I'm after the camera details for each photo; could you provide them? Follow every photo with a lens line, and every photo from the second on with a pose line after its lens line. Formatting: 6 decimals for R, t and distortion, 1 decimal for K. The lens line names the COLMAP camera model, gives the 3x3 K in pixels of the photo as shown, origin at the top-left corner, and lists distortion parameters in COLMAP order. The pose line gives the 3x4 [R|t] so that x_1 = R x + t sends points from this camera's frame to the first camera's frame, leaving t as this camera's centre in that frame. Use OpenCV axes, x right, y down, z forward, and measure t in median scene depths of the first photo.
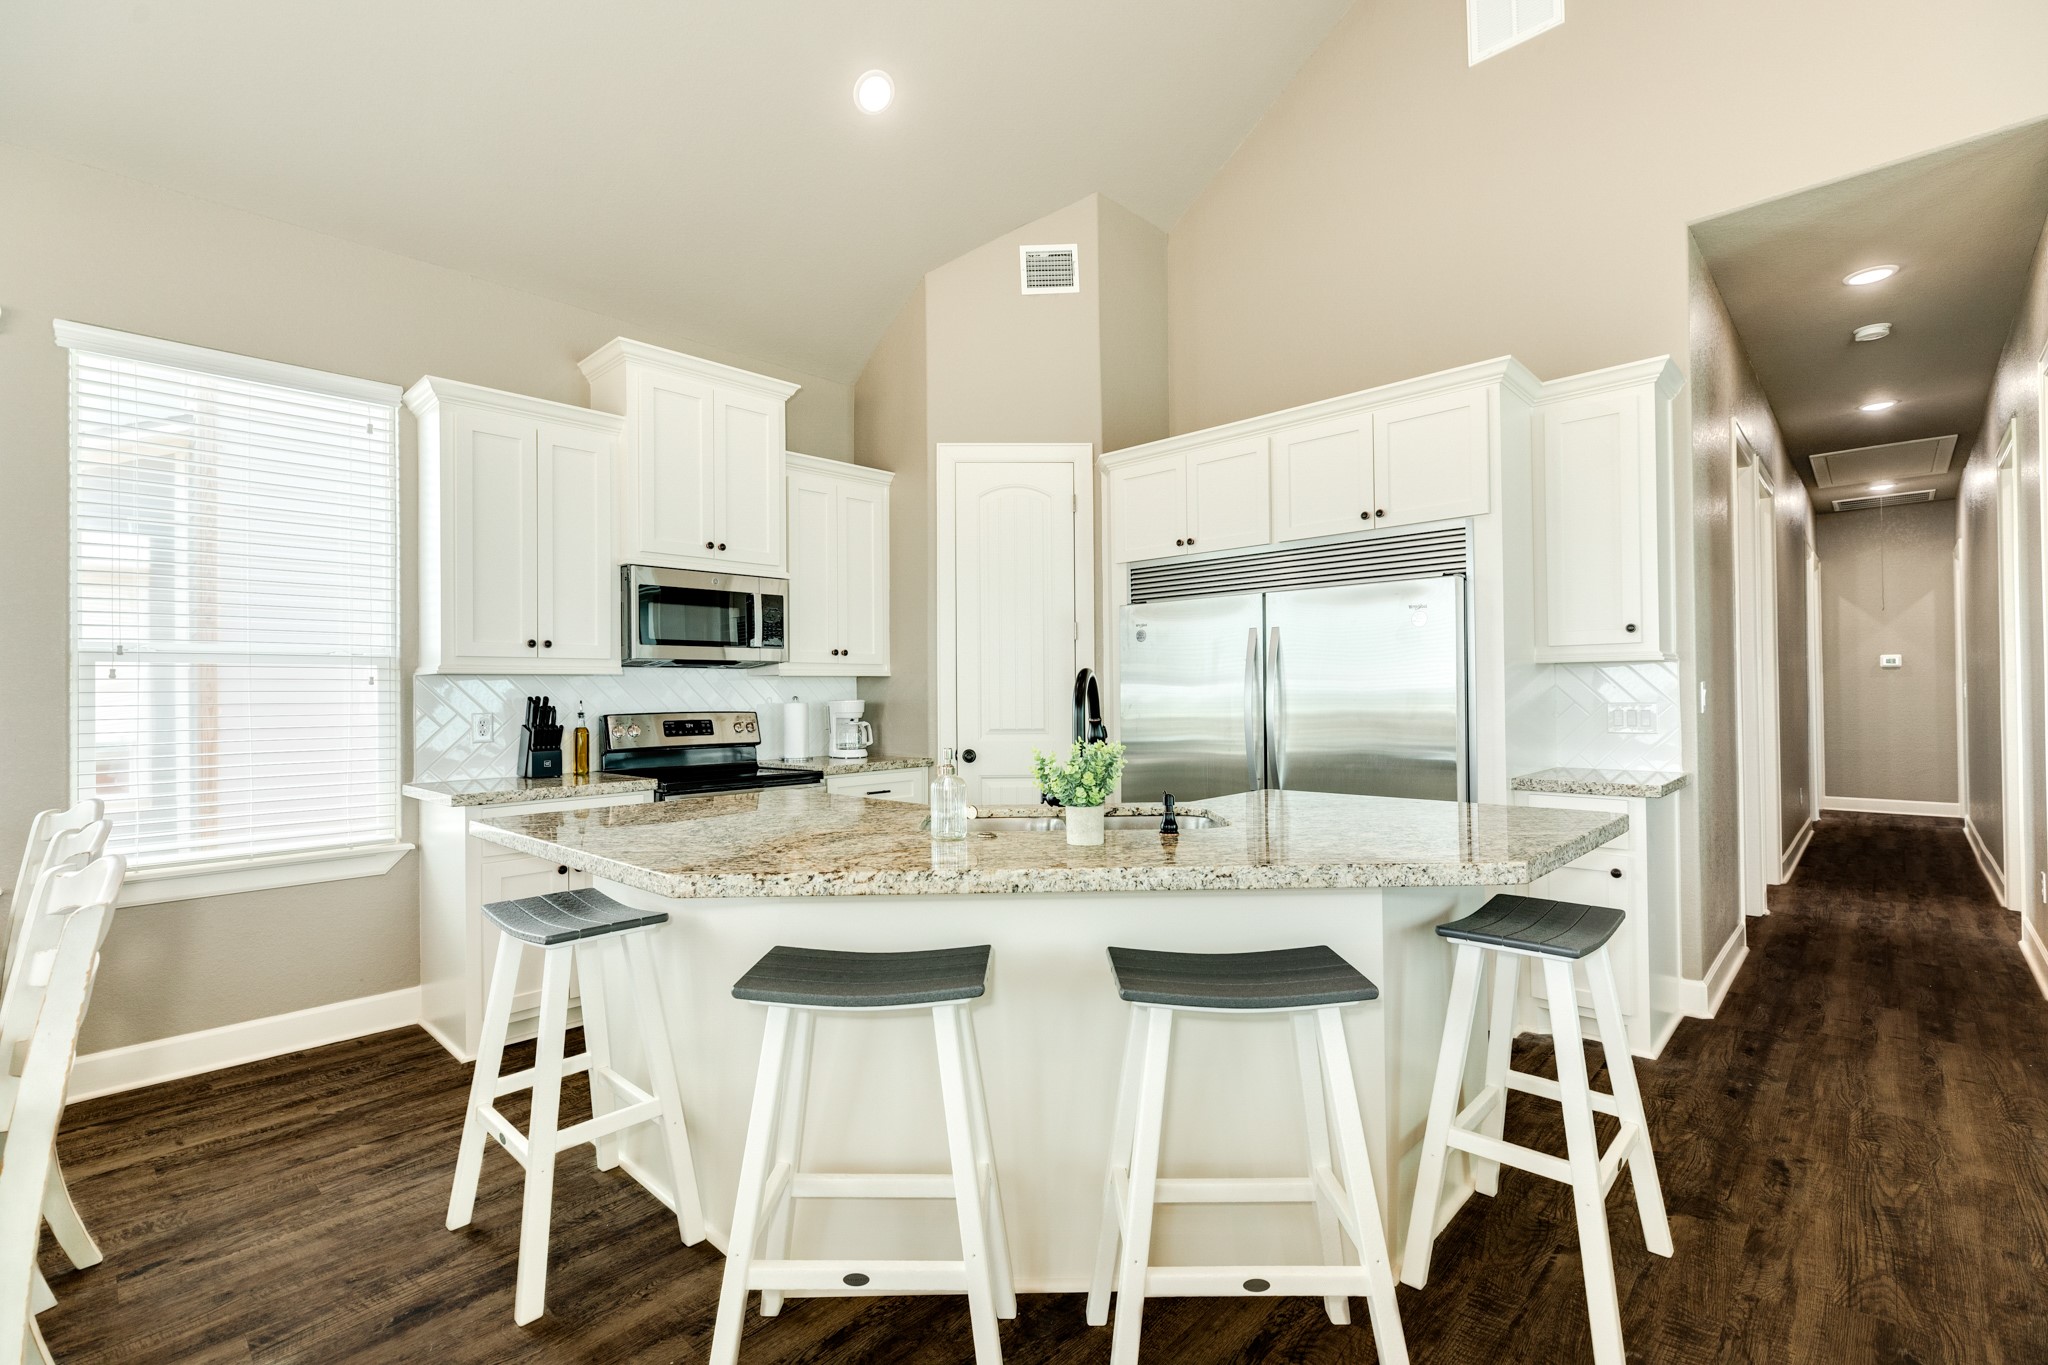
lens RADIAL K [[915.1, 0, 1021.0], [0, 915.1, 683.6], [0, 0, 1]] dist [0.010956, -0.002261]
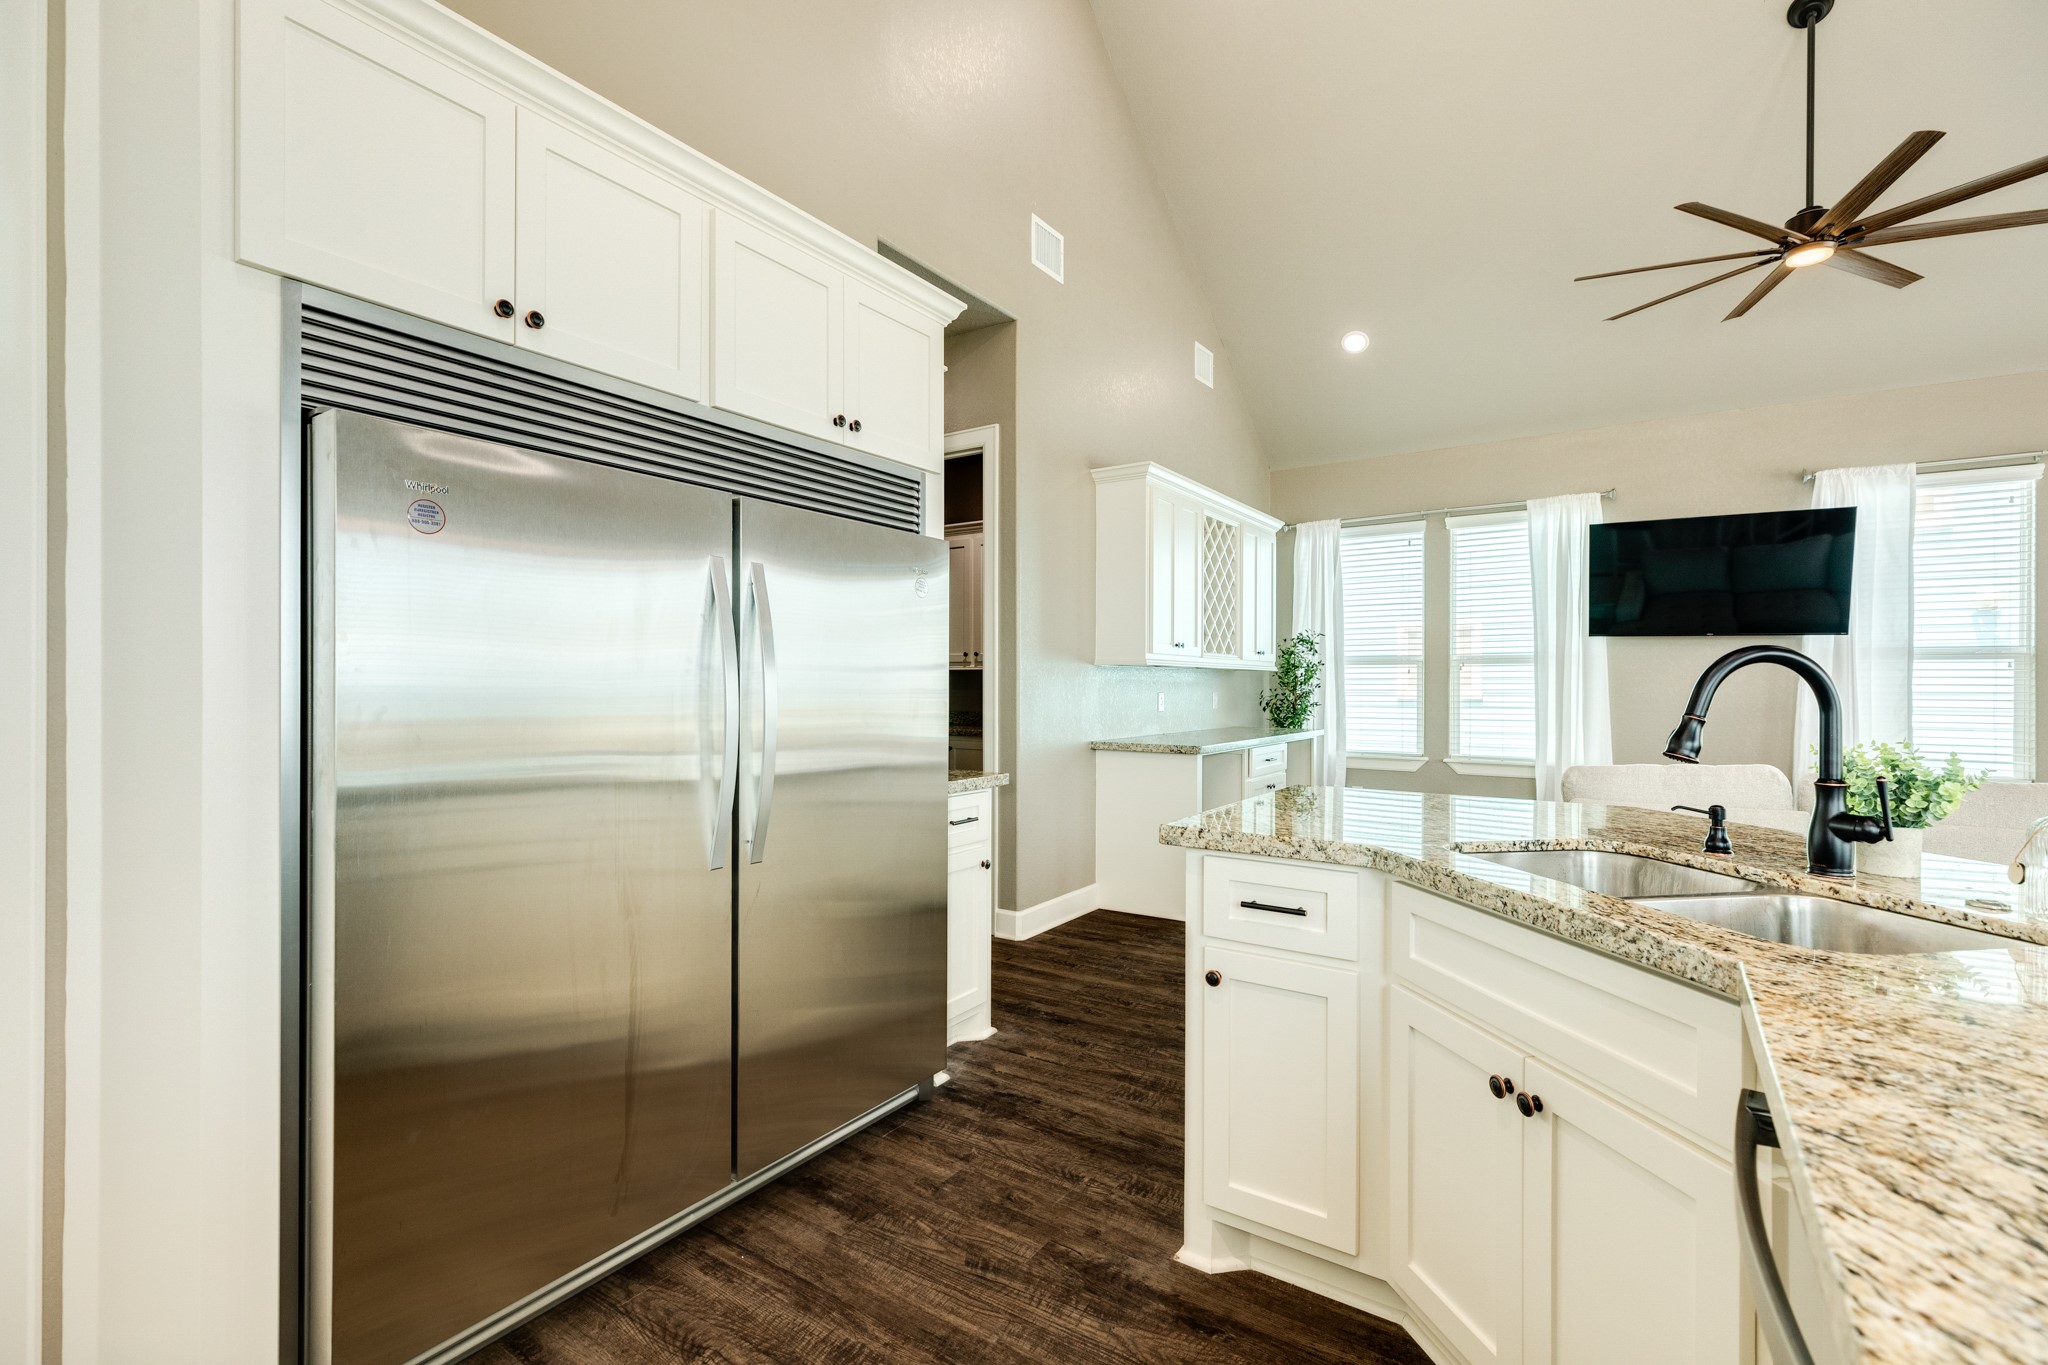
lens RADIAL K [[915.1, 0, 1020.7], [0, 915.1, 670.3], [0, 0, 1]] dist [0.010956, -0.002261]
pose [[-0.164209, 0.025153, 0.986105, -0.303656], [-0.013604, 0.999522, -0.027761, 0.017434], [-0.986332, -0.017973, -0.163789, 0.956750]]
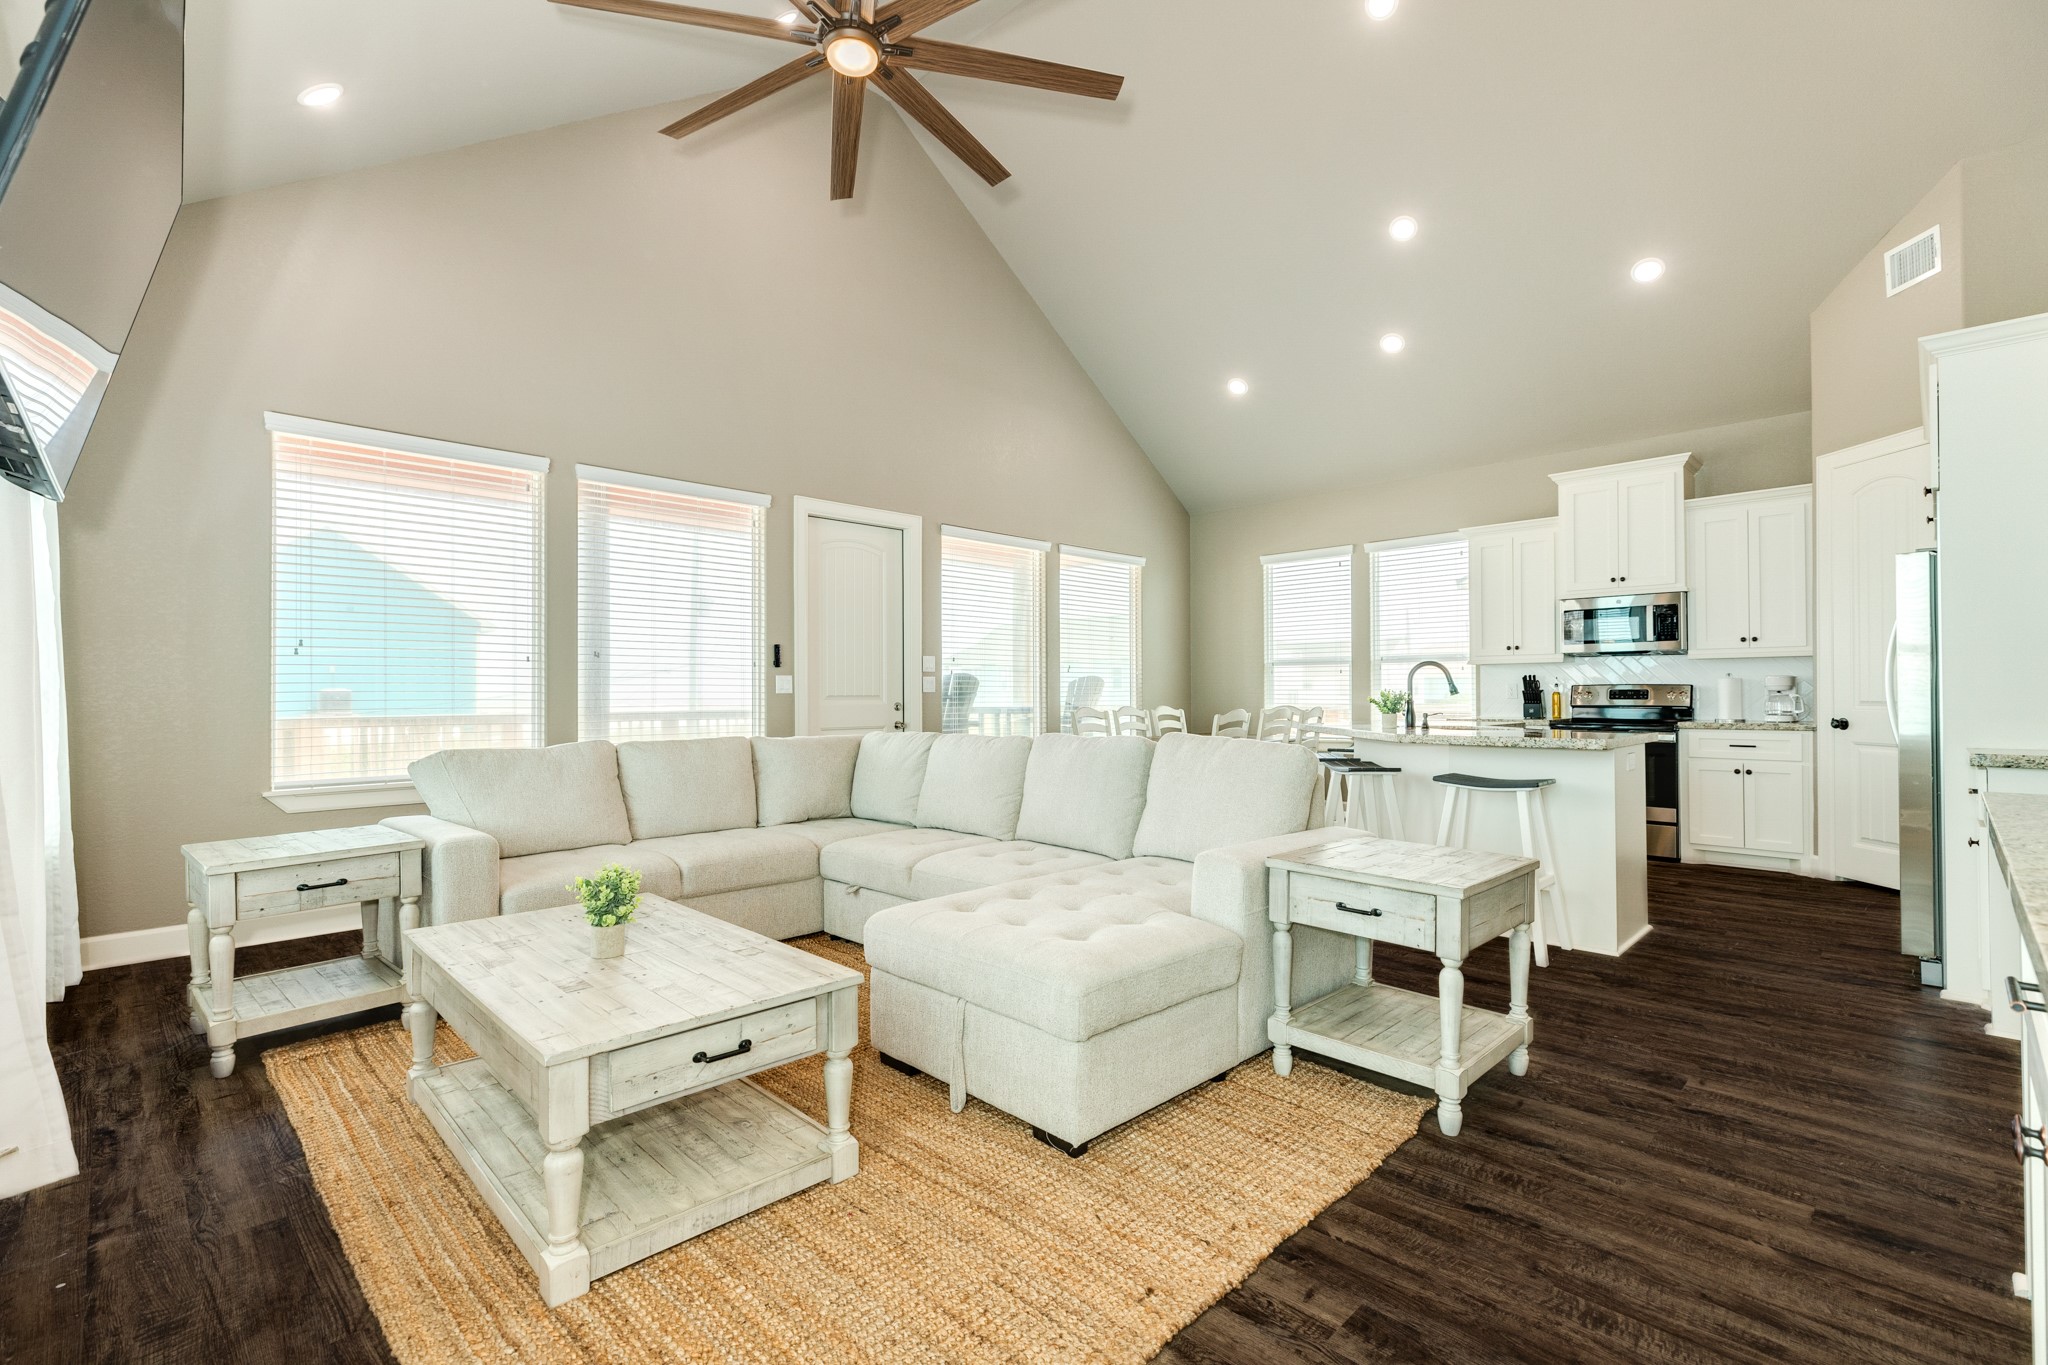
lens RADIAL K [[915.1, 0, 1018.7], [0, 915.1, 685.6], [0, 0, 1]] dist [0.010956, -0.002261]
pose [[-0.026718, 0.001881, -0.999641, 1.411129], [0.015904, 0.999872, 0.001456, 0.016873], [0.999516, -0.015859, -0.026744, 0.000811]]
